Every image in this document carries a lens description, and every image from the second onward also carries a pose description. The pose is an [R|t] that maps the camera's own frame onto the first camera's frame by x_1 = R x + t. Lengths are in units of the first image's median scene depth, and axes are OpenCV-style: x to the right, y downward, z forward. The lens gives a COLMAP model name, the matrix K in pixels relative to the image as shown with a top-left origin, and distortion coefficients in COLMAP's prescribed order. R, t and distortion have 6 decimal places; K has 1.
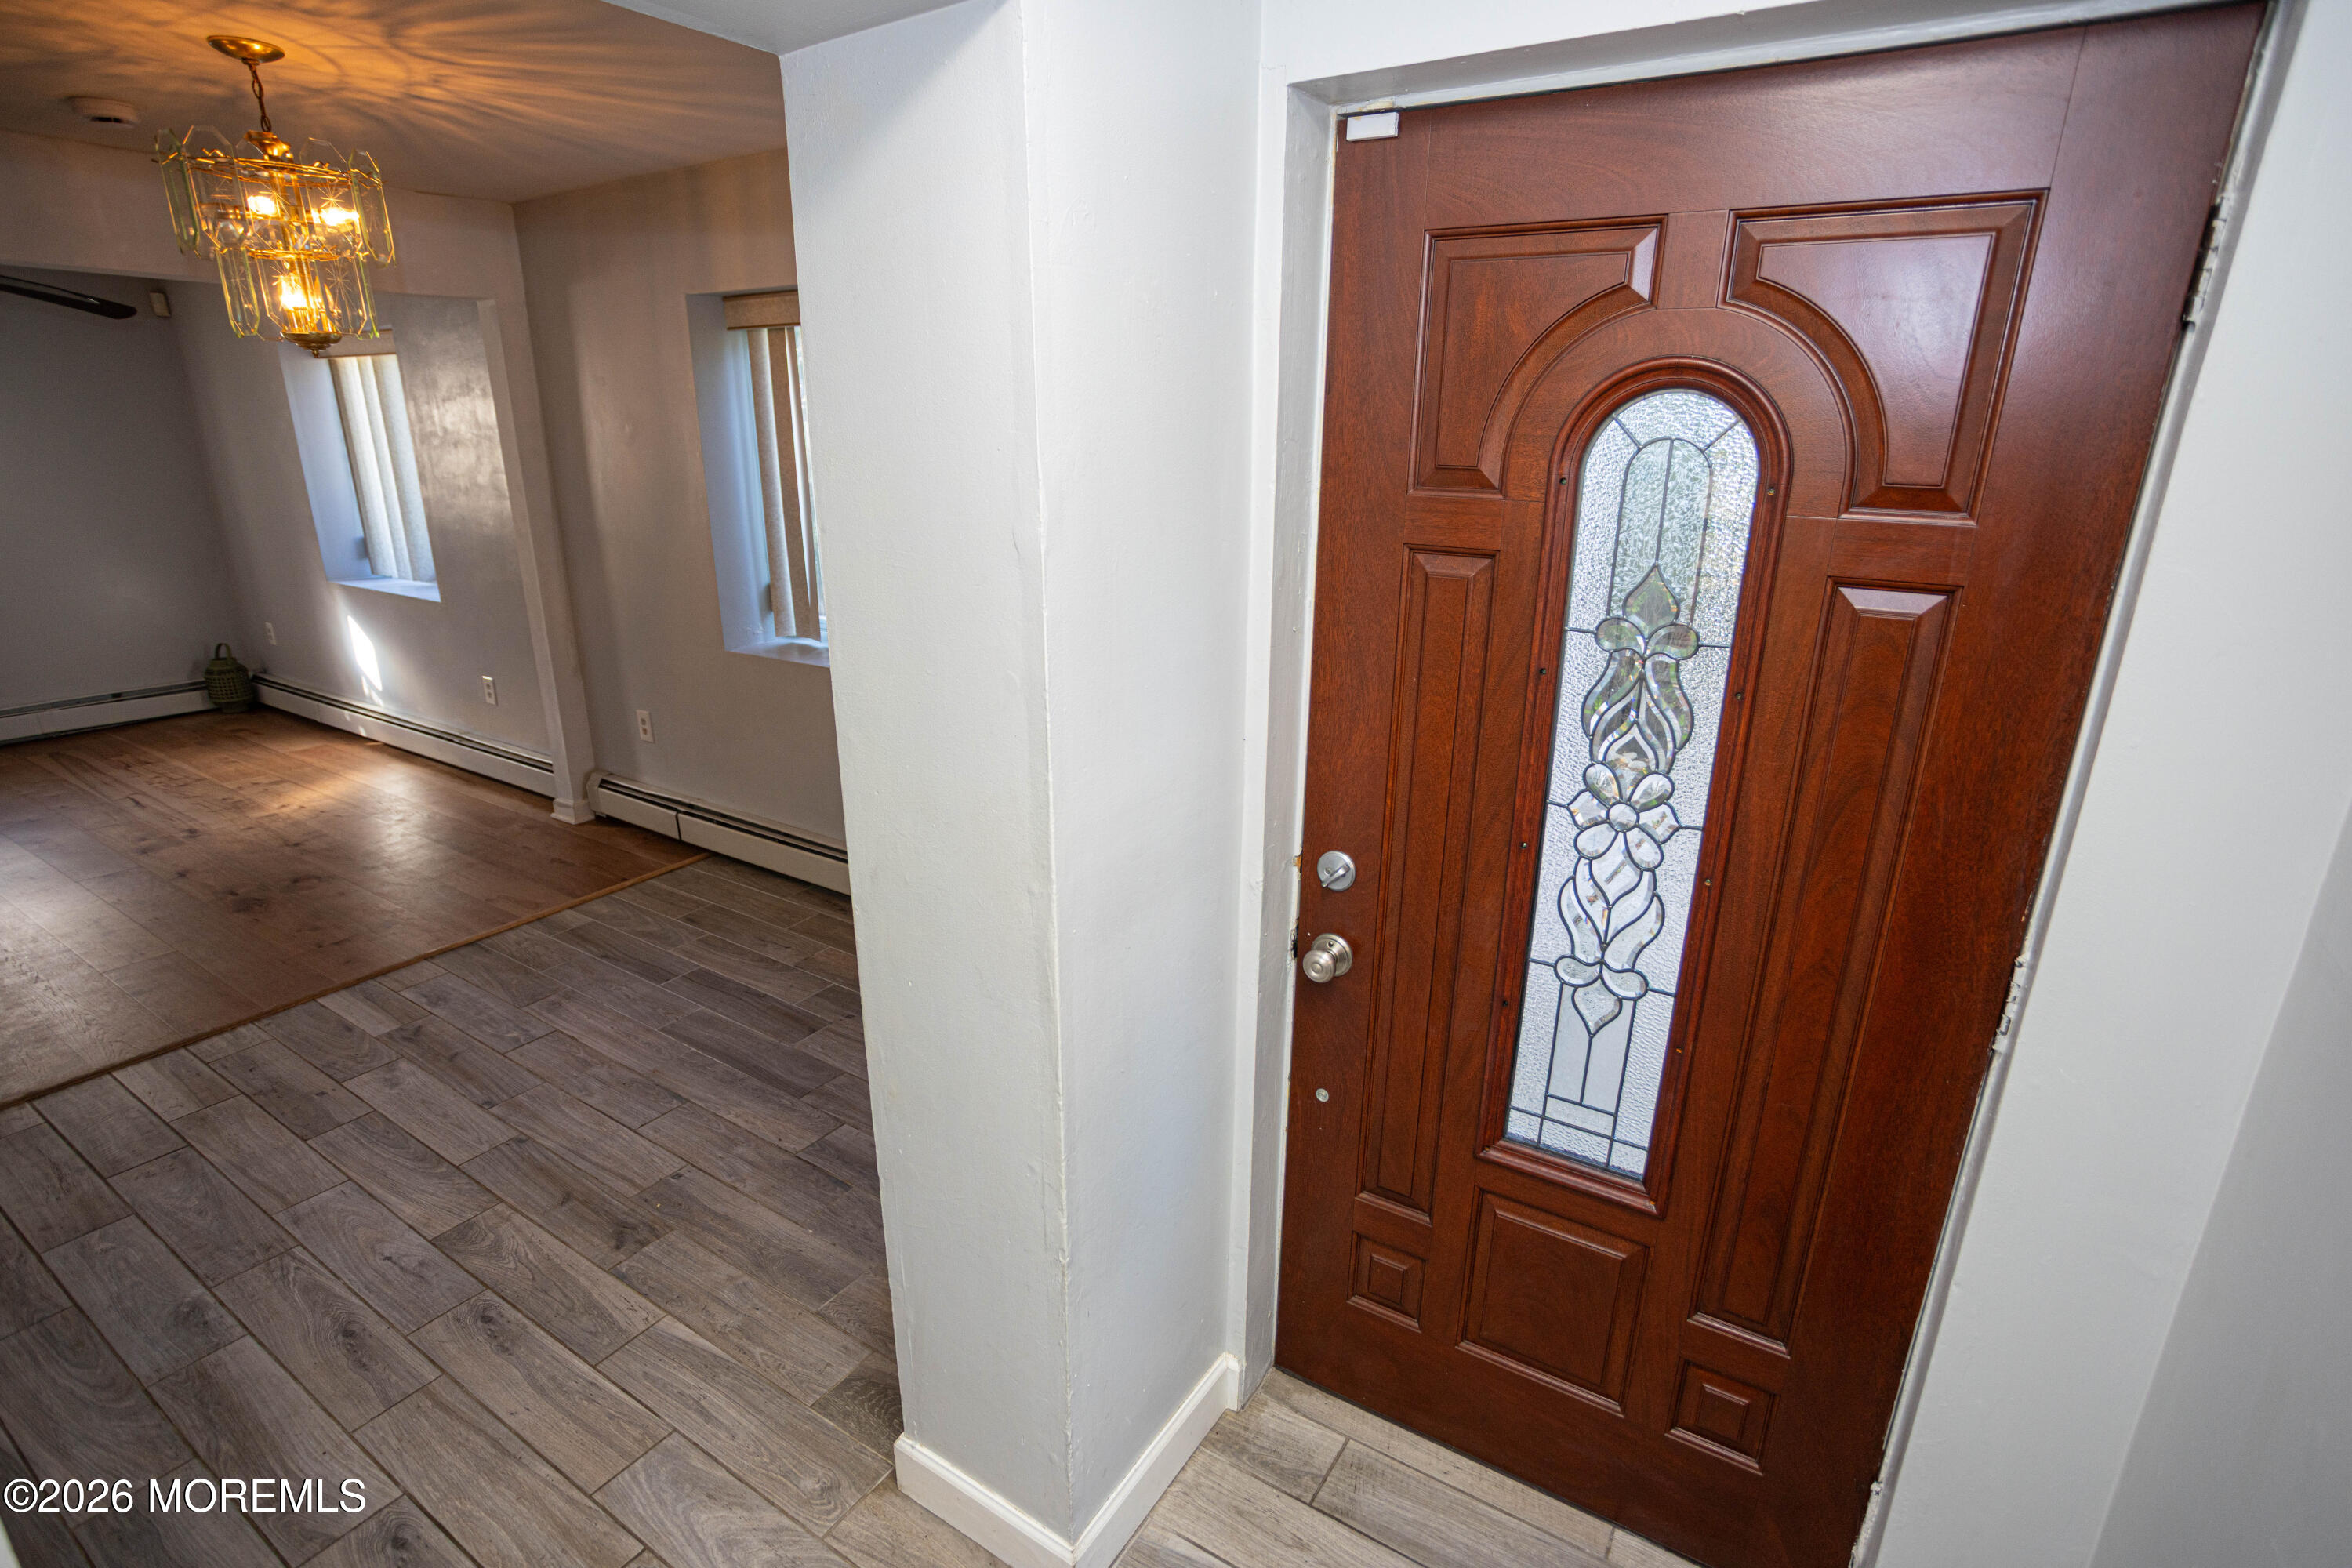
lens RADIAL K [[1147.9, 0, 1176.0], [0, 1147.9, 784.0], [0, 0, 1]] dist [-0.046315, 0.028370]
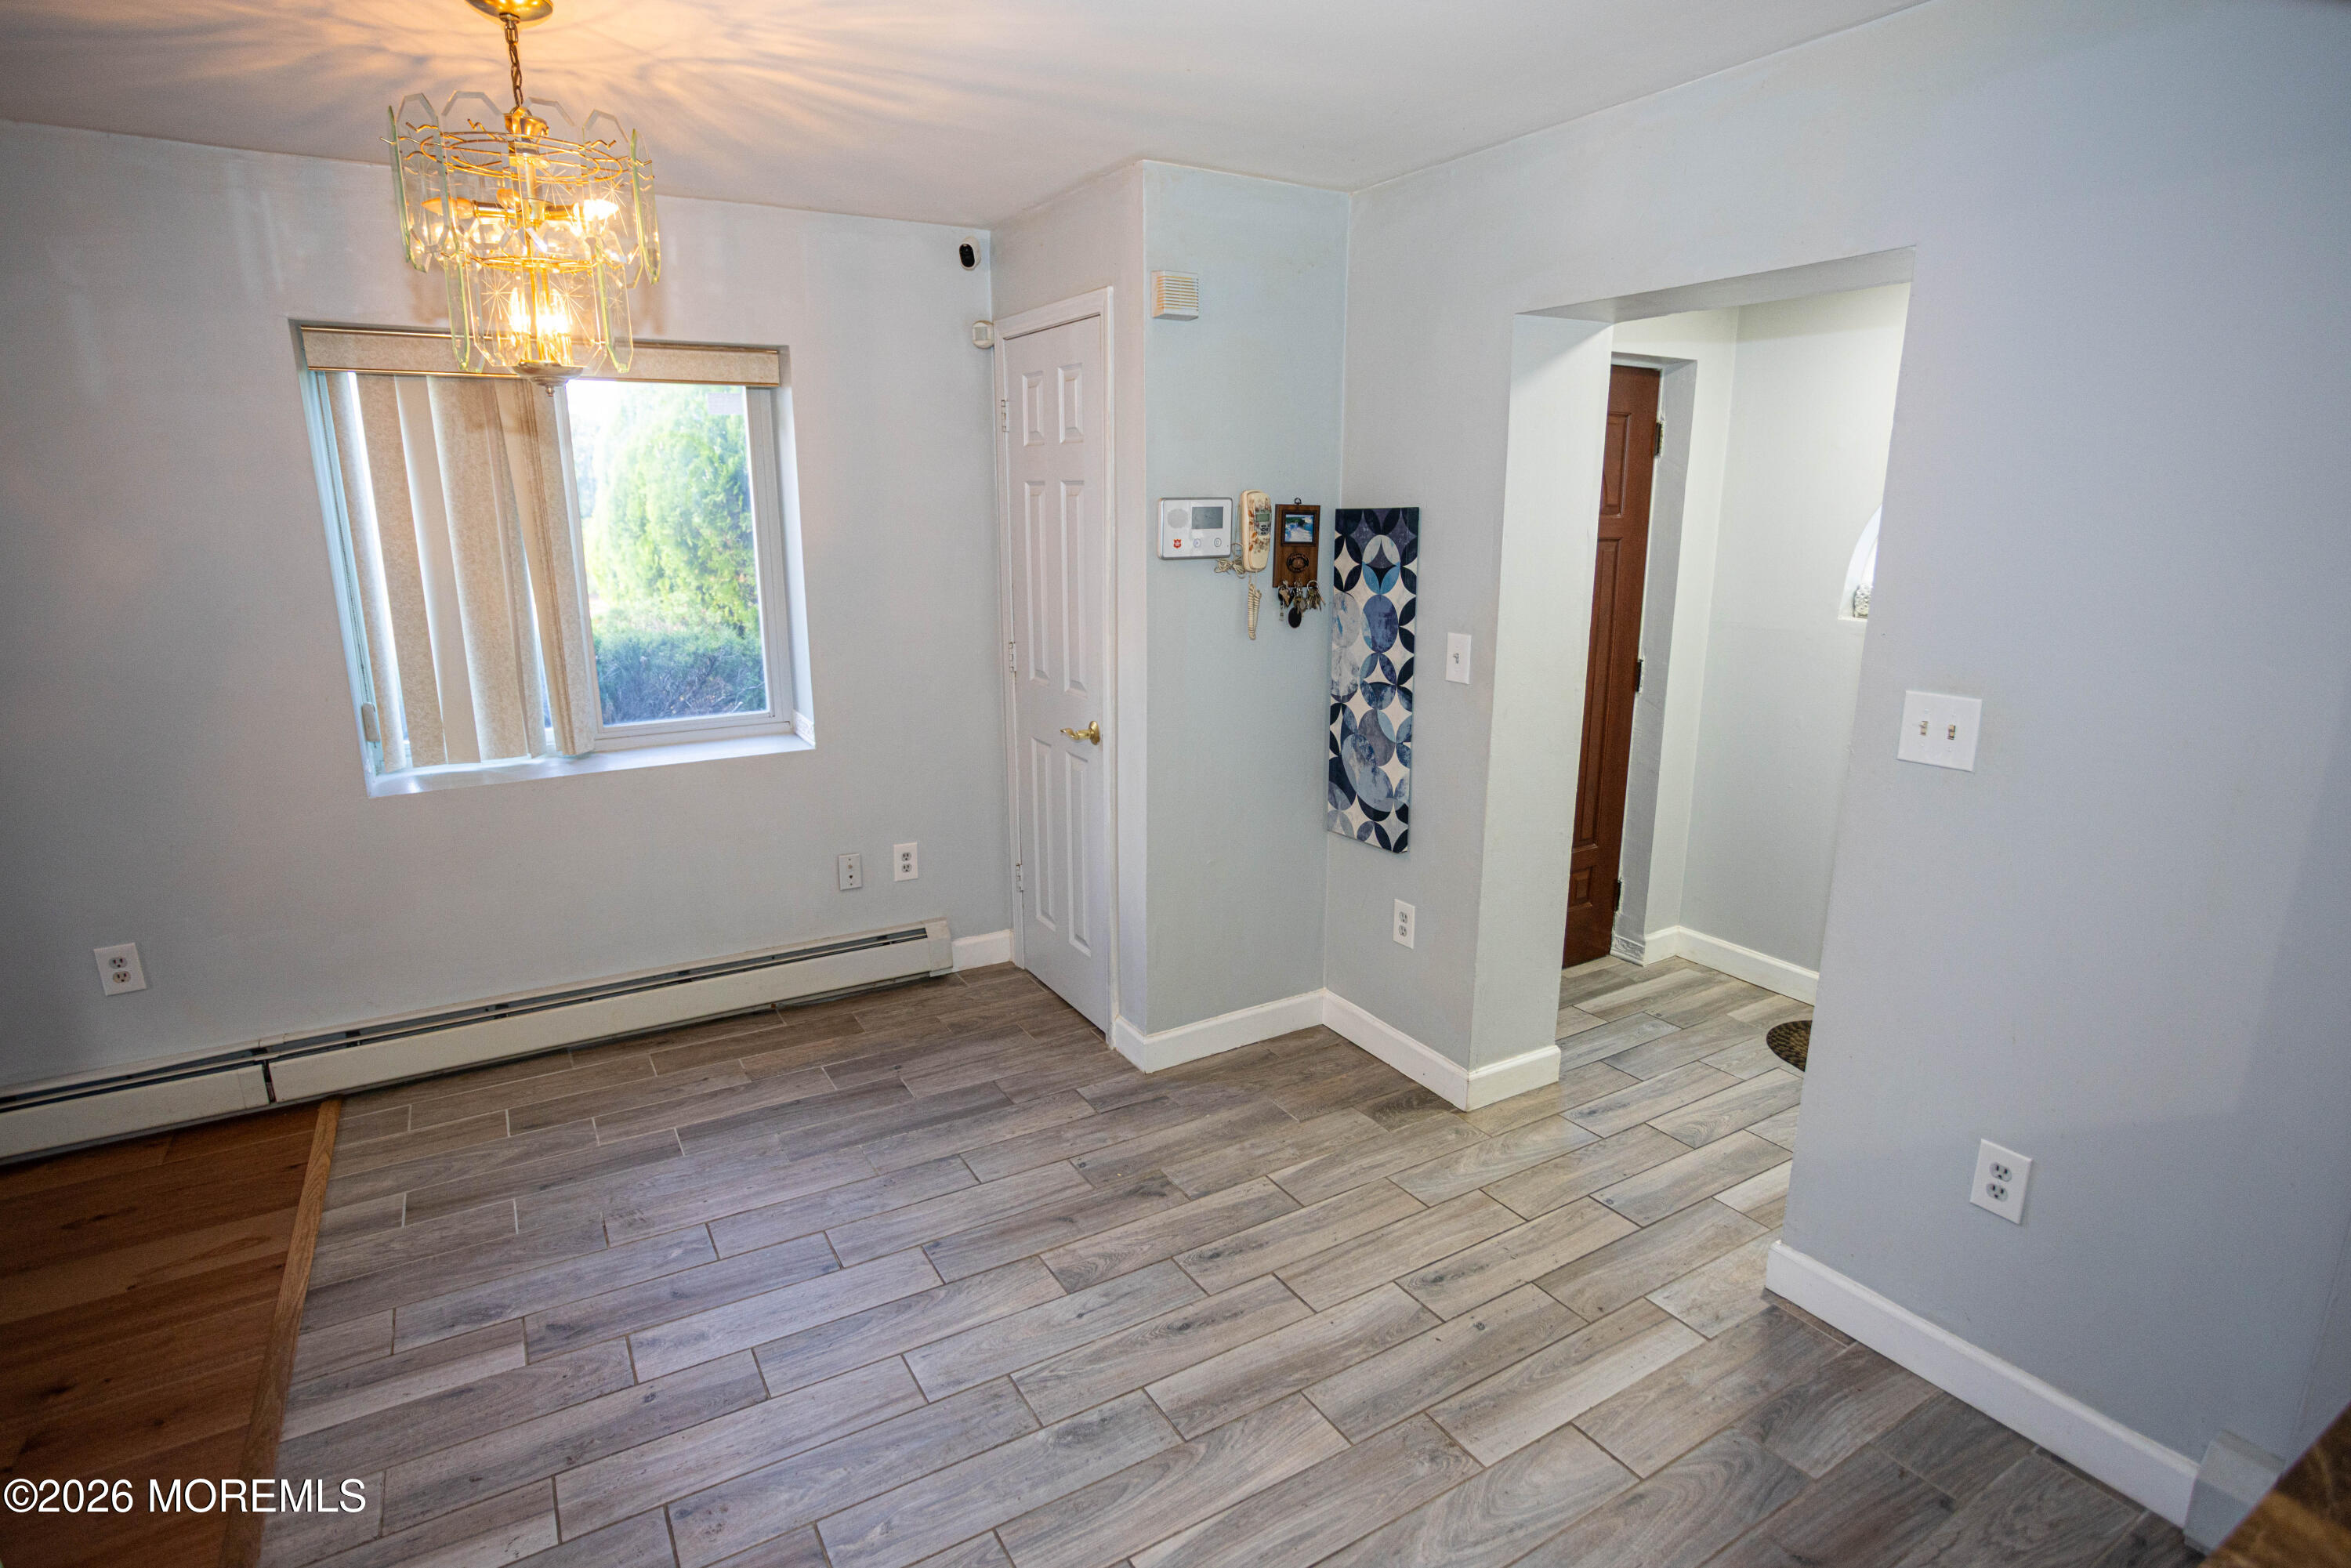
lens RADIAL K [[1147.4, 0, 1175.5], [0, 1147.4, 784.0], [0, 0, 1]] dist [-0.046315, 0.028370]
pose [[0.452729, -0.219030, 0.864328, -1.150290], [0.273697, 0.956699, 0.099077, -0.080533], [-0.848602, 0.191709, 0.493074, 0.283924]]
